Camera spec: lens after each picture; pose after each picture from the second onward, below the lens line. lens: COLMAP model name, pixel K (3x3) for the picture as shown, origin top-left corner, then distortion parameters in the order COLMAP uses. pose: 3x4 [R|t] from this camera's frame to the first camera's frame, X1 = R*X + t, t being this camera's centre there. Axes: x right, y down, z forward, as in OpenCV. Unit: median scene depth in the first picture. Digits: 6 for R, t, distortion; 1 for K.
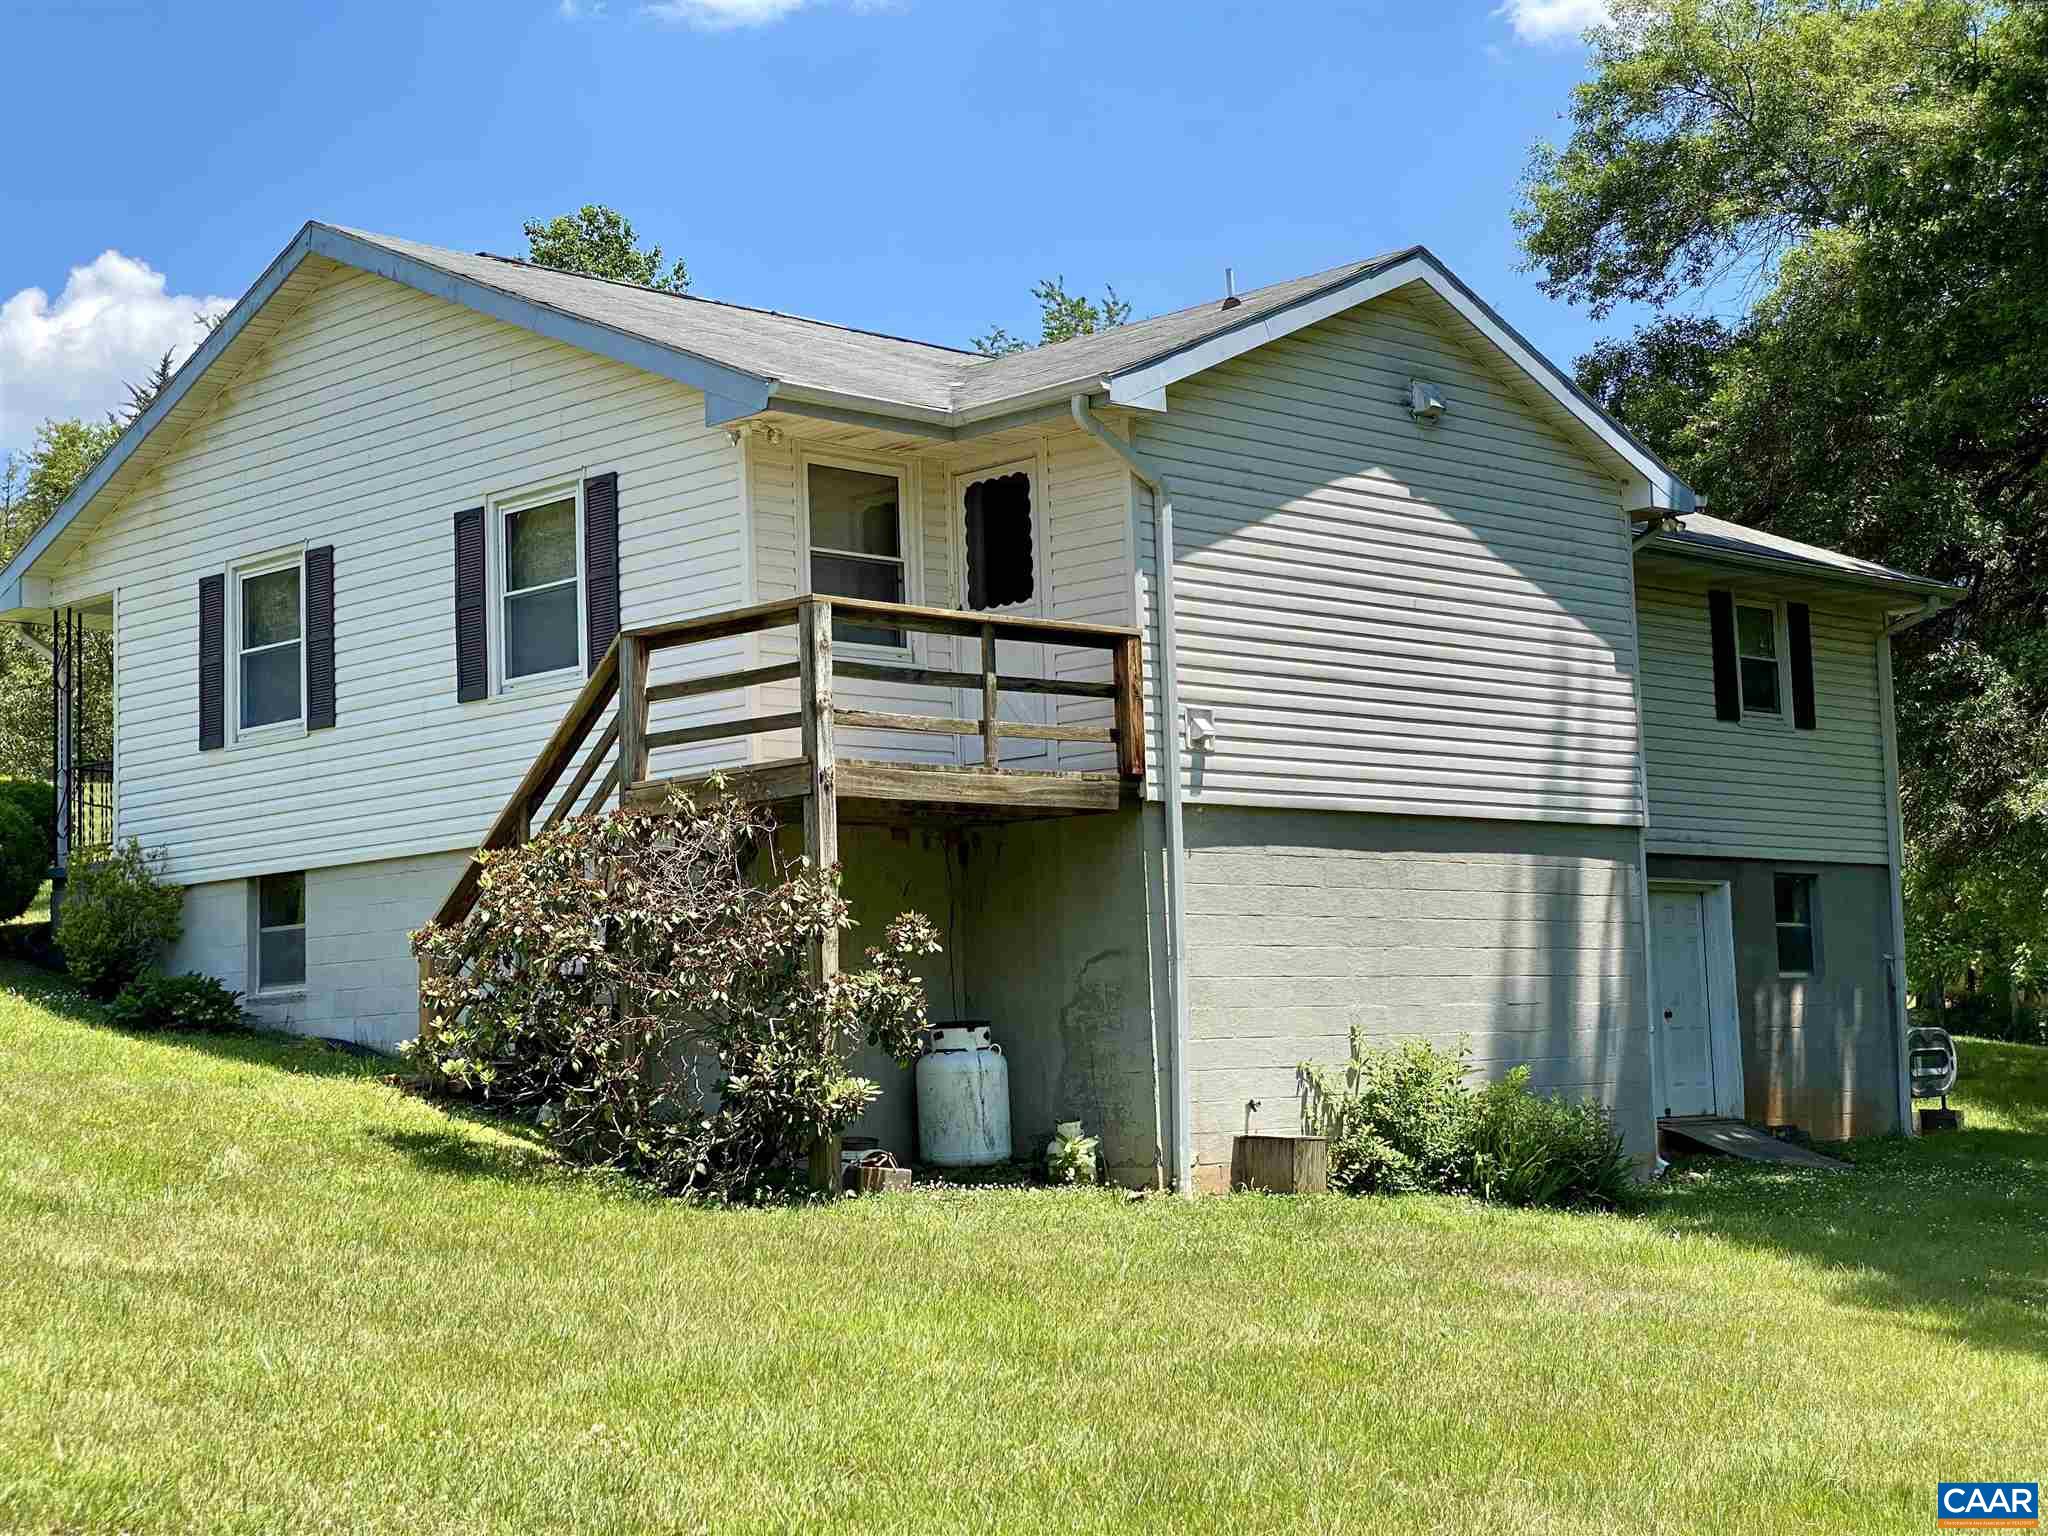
lens RADIAL K [[3126.0, 0, 1023.4], [0, 3126.0, 772.4], [0, 0, 1]] dist [0.040031, 0.000000]
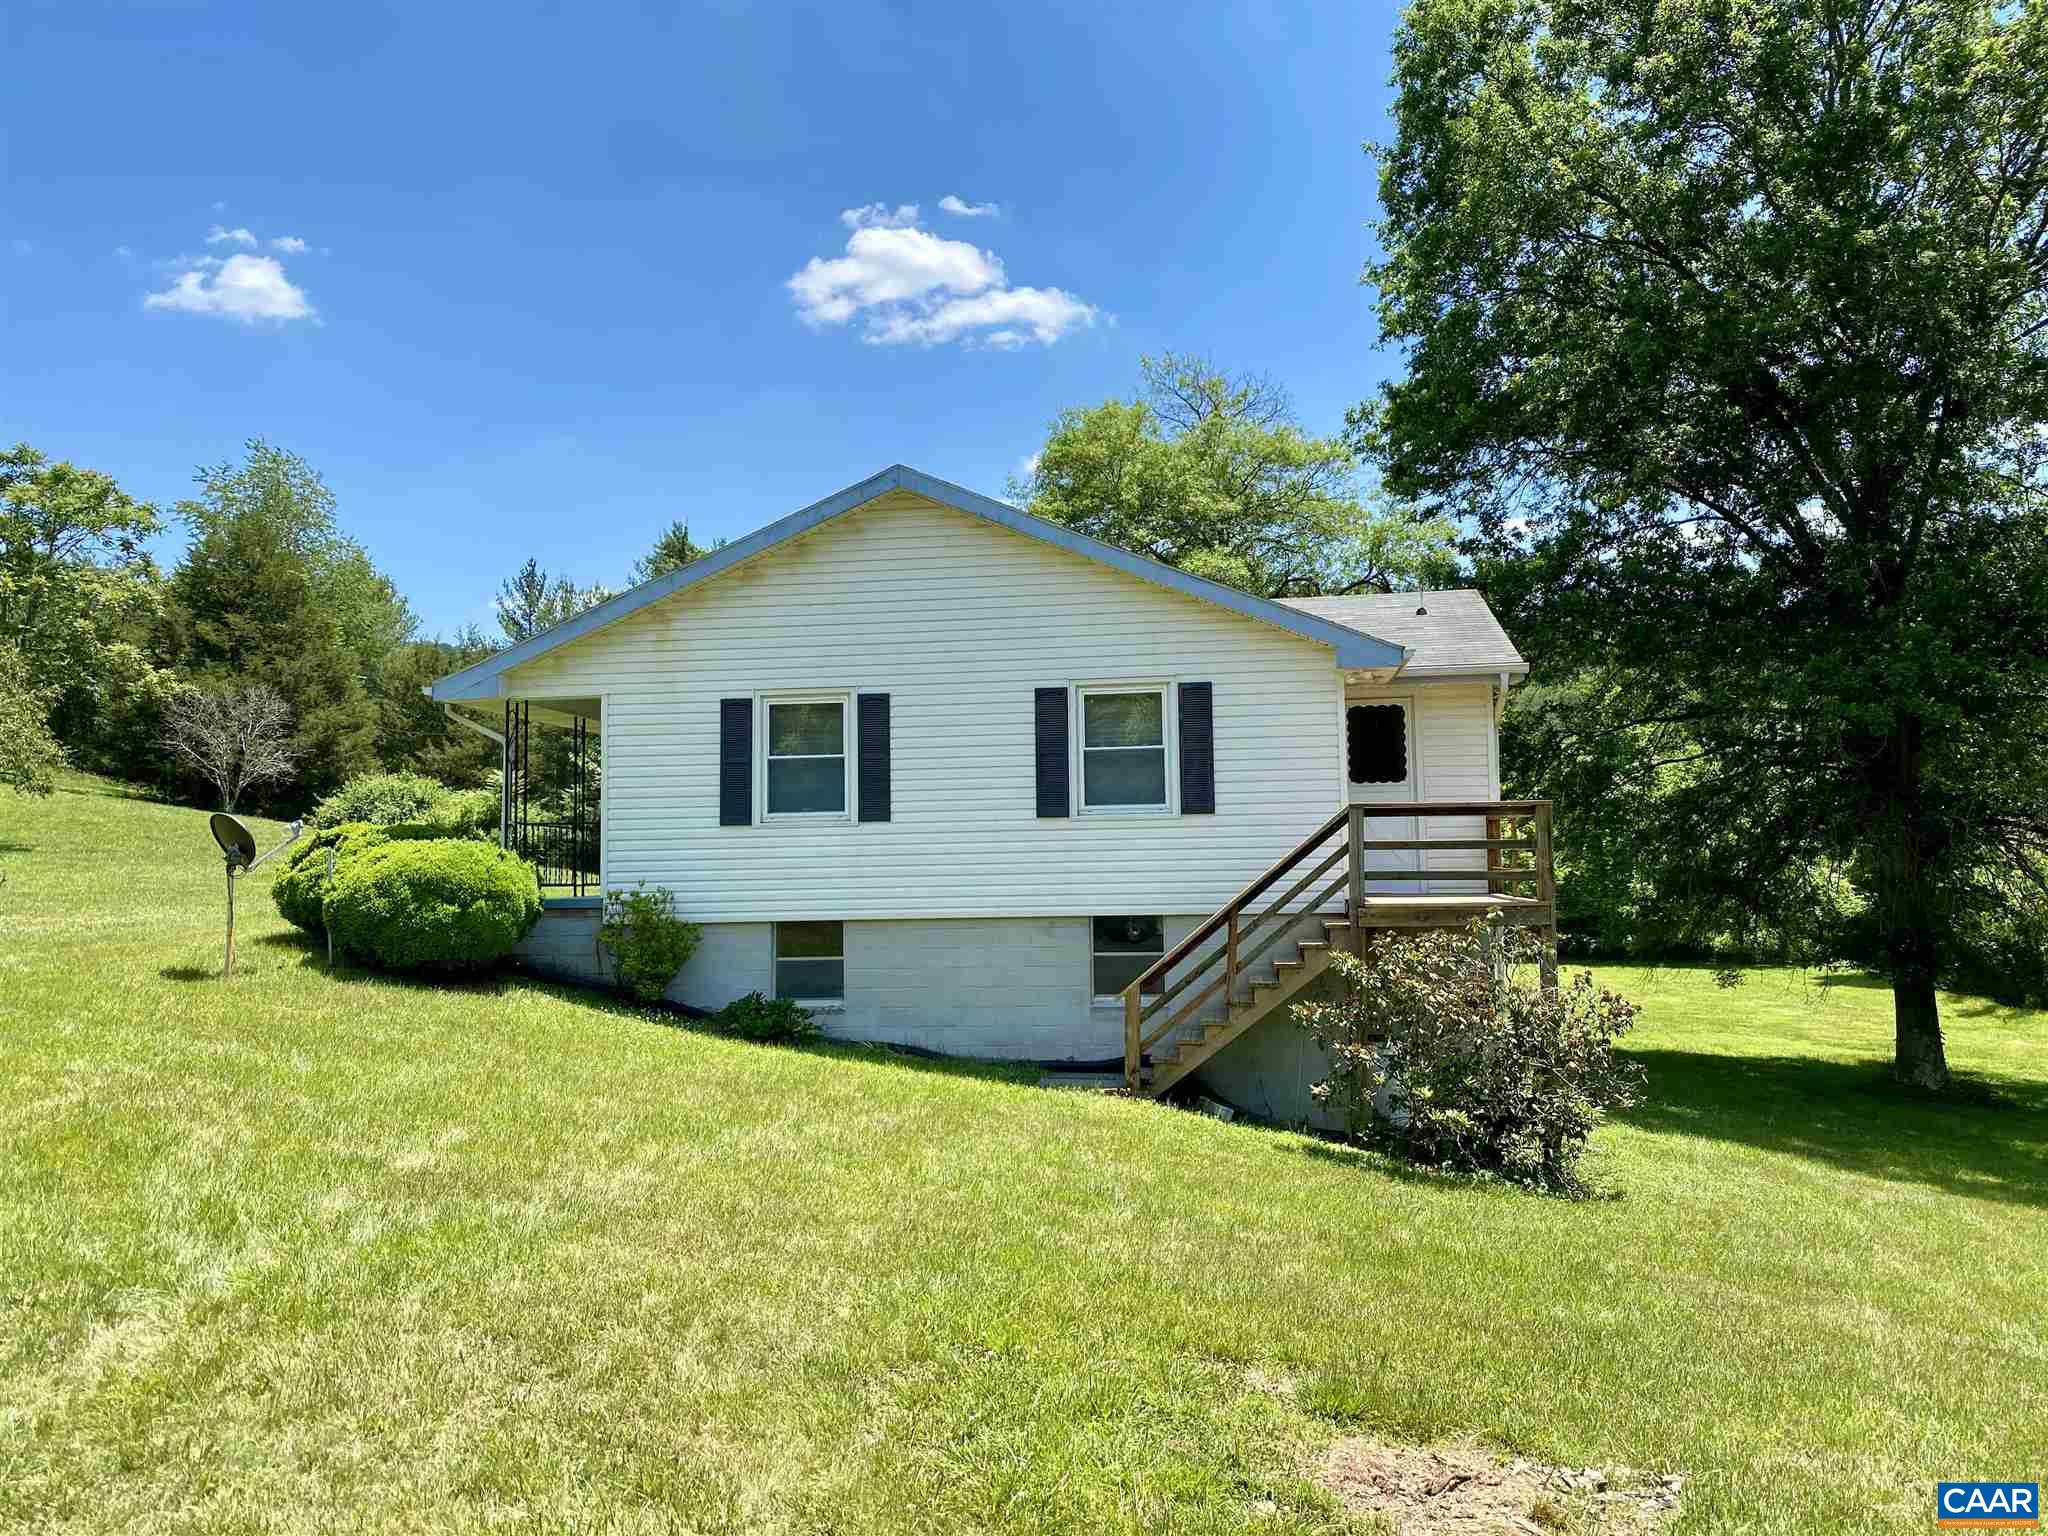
lens RADIAL K [[1554.5, 0, 1021.2], [0, 1554.5, 810.8], [0, 0, 1]] dist [0.004930, 0.000071]
pose [[0.785893, 0.066226, 0.614806, -0.538767], [-0.072404, 0.997265, -0.014872, -0.011678], [-0.614109, -0.032826, 0.788538, 0.359726]]
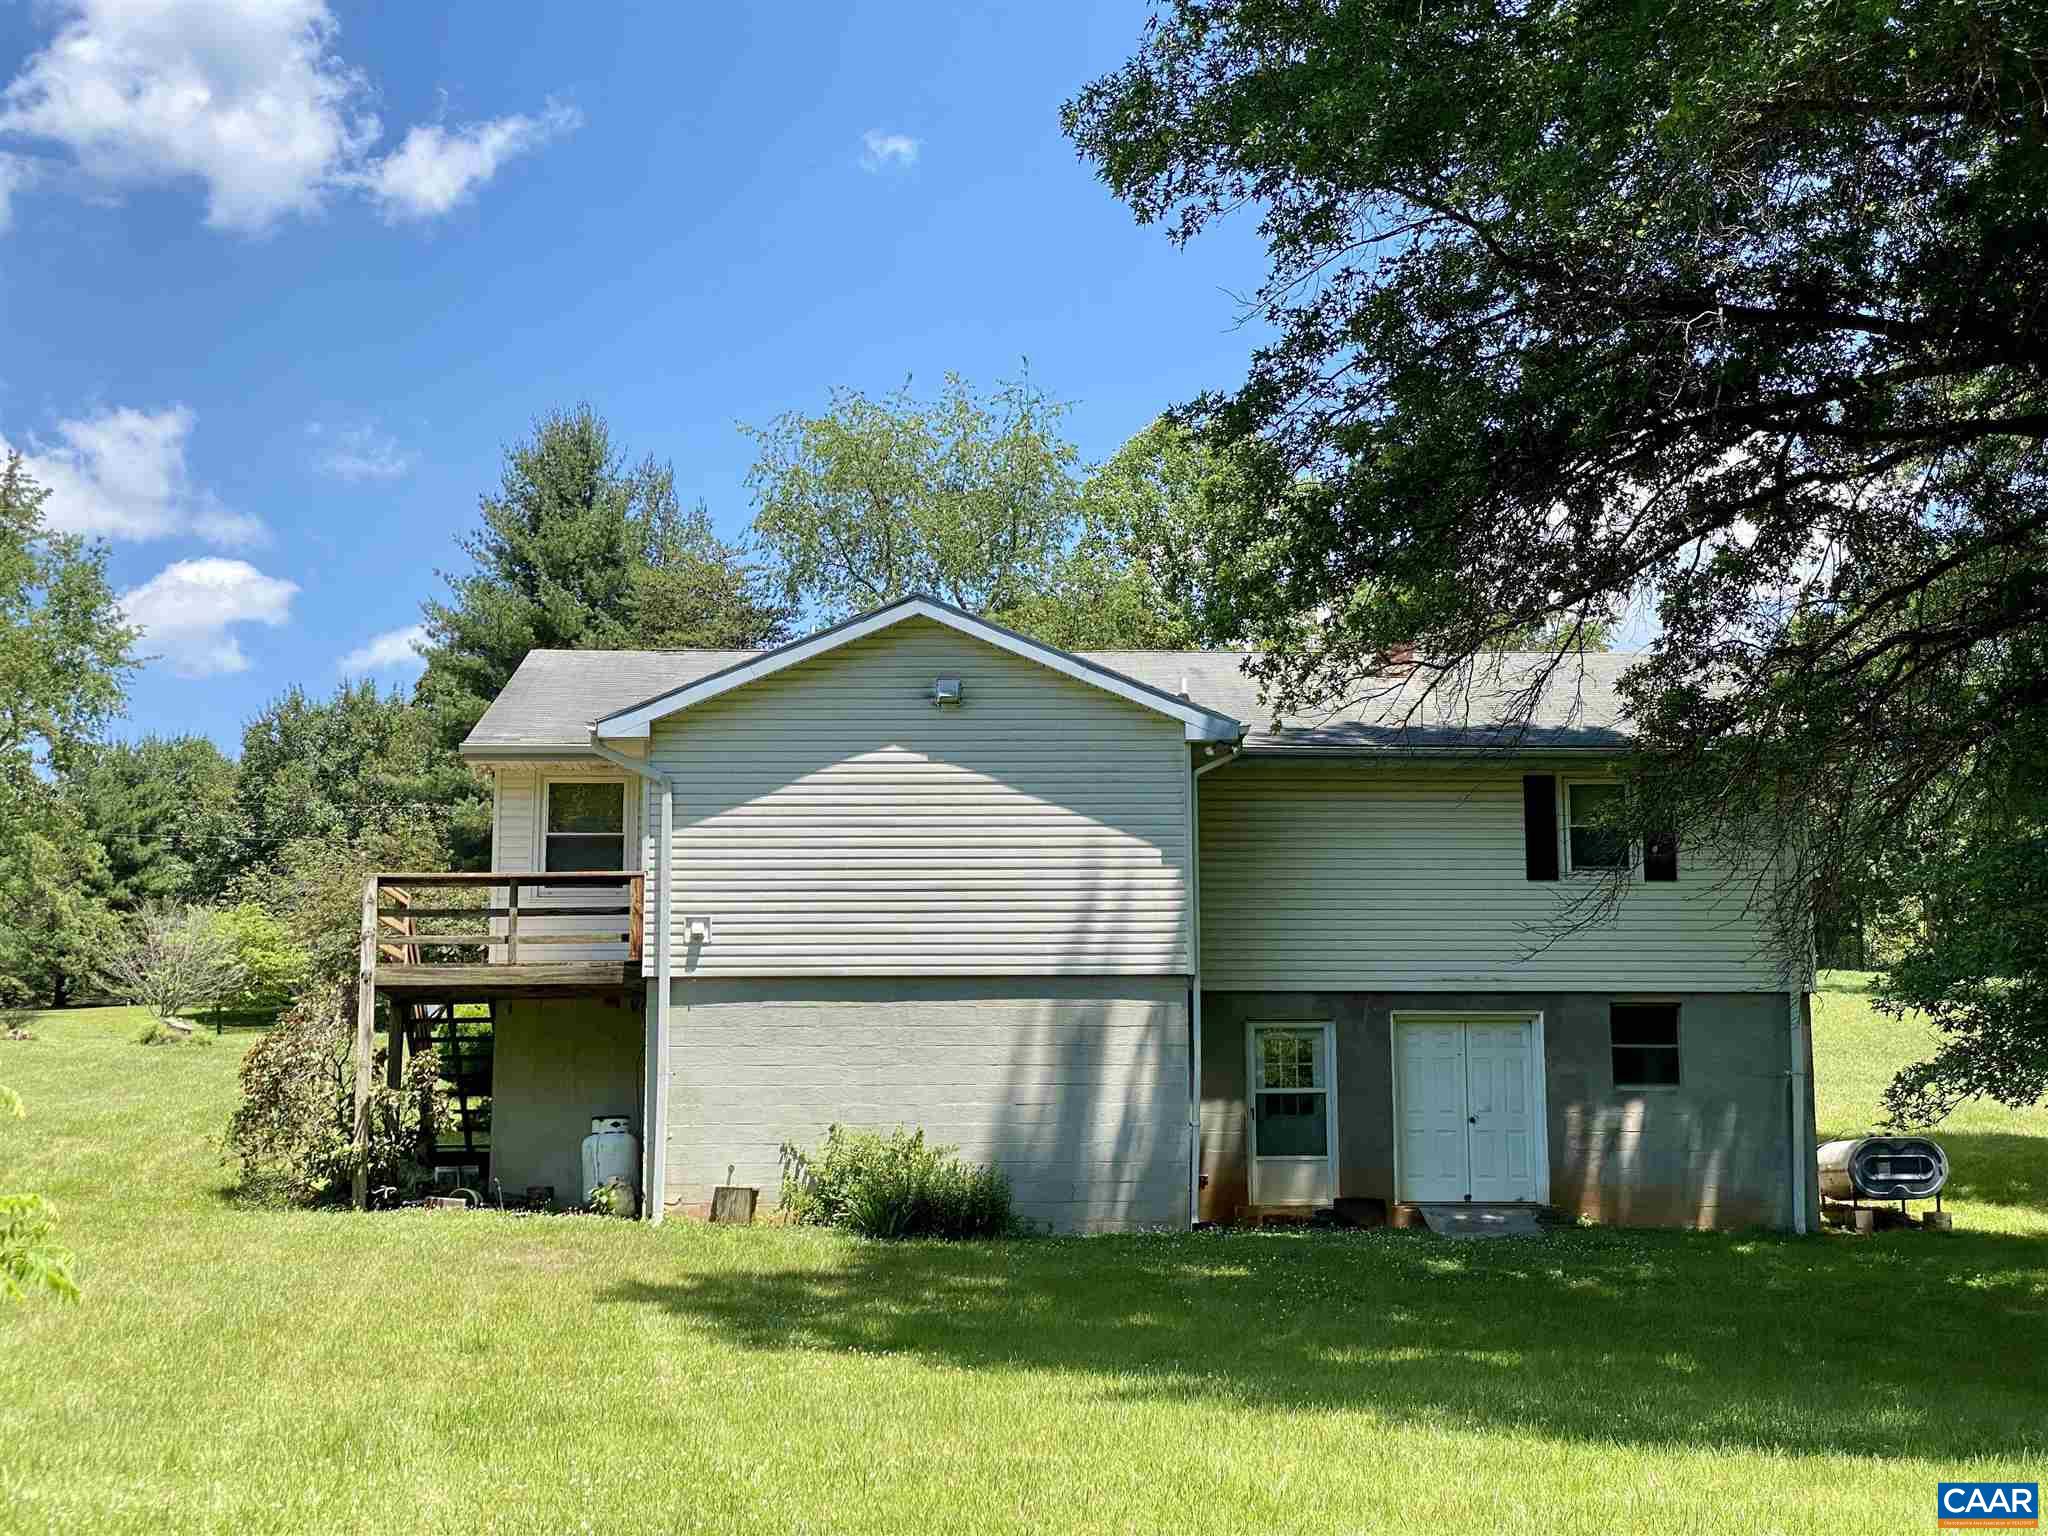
lens RADIAL K [[3126.0, 0, 1025.1], [0, 3126.0, 764.4], [0, 0, 1]] dist [0.040031, 0.000000]
pose [[0.719670, -0.094835, -0.687809, 1.303380], [0.047106, 0.995015, -0.087904, 0.051151], [0.692716, 0.030862, 0.720549, -0.033636]]
